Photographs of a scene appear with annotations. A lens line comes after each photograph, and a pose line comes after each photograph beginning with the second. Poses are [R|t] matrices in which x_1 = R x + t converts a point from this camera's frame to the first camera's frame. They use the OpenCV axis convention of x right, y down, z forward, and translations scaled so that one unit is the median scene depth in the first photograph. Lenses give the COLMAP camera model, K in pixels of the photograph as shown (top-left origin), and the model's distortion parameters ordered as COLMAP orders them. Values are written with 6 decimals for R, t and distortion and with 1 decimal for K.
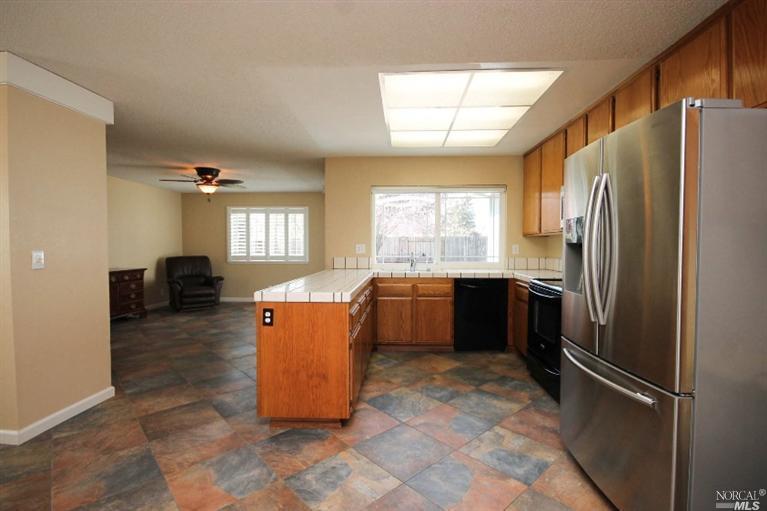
lens RADIAL K [[359.7, 0, 389.5], [0, 359.7, 256.0], [0, 0, 1]] dist [-0.000378, -0.000576]
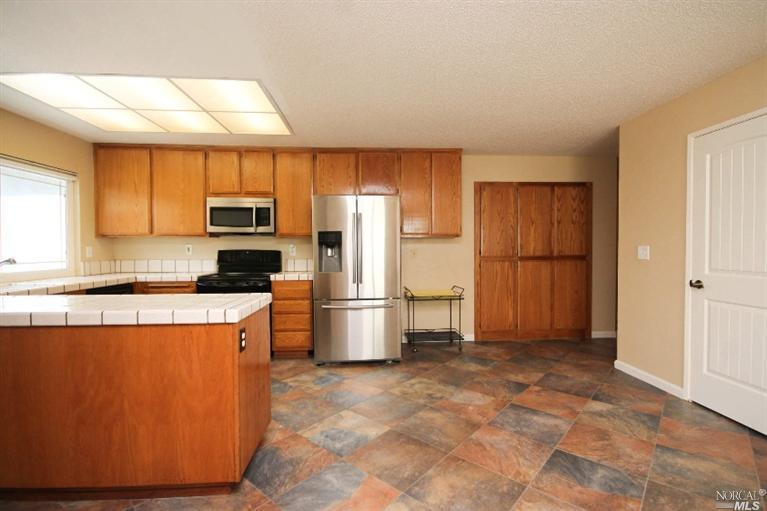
lens RADIAL K [[359.7, 0, 389.5], [0, 359.7, 256.0], [0, 0, 1]] dist [-0.000378, -0.000576]
pose [[-0.114832, -0.022727, 0.993125, -0.572308], [0.032925, 0.999102, 0.026670, -0.007789], [-0.992839, 0.035762, -0.113981, 0.394224]]
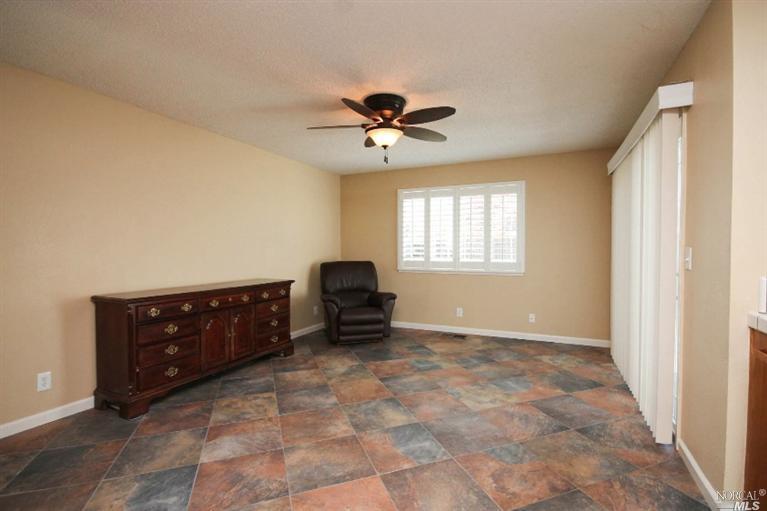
lens RADIAL K [[362.0, 0, 383.5], [0, 362.0, 255.5], [0, 0, 1]] dist [-0.000472, -0.000406]
pose [[0.919844, 0.005162, -0.392249, -0.355057], [-0.008088, 0.999950, -0.005807, -0.012277], [0.392200, 0.008514, 0.919841, 0.611493]]
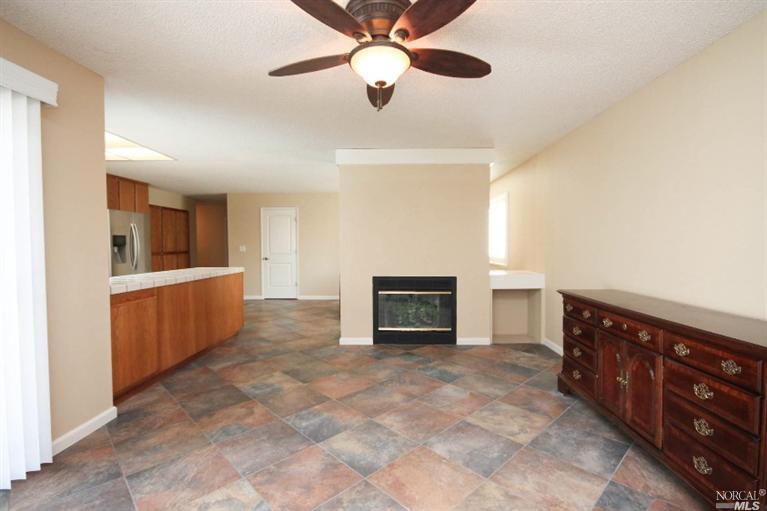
lens RADIAL K [[371.6, 0, 383.5], [0, 371.6, 255.5], [0, 0, 1]] dist [-0.001363, -0.000036]
pose [[-0.999992, 0.002949, -0.002581, -0.612202], [0.002803, 0.998473, 0.055170, -0.043691], [0.002739, 0.055162, -0.998474, 1.638741]]
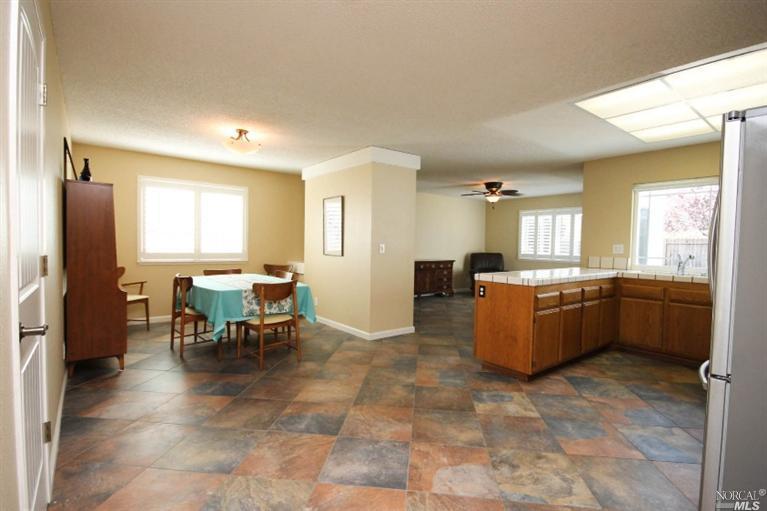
lens RADIAL K [[371.6, 0, 383.5], [0, 371.6, 255.5], [0, 0, 1]] dist [-0.001363, -0.000036]
pose [[0.651519, 0.036270, -0.757765, 0.280002], [-0.039592, 0.999121, 0.013782, 0.009550], [0.757599, 0.021022, 0.652382, -0.154157]]
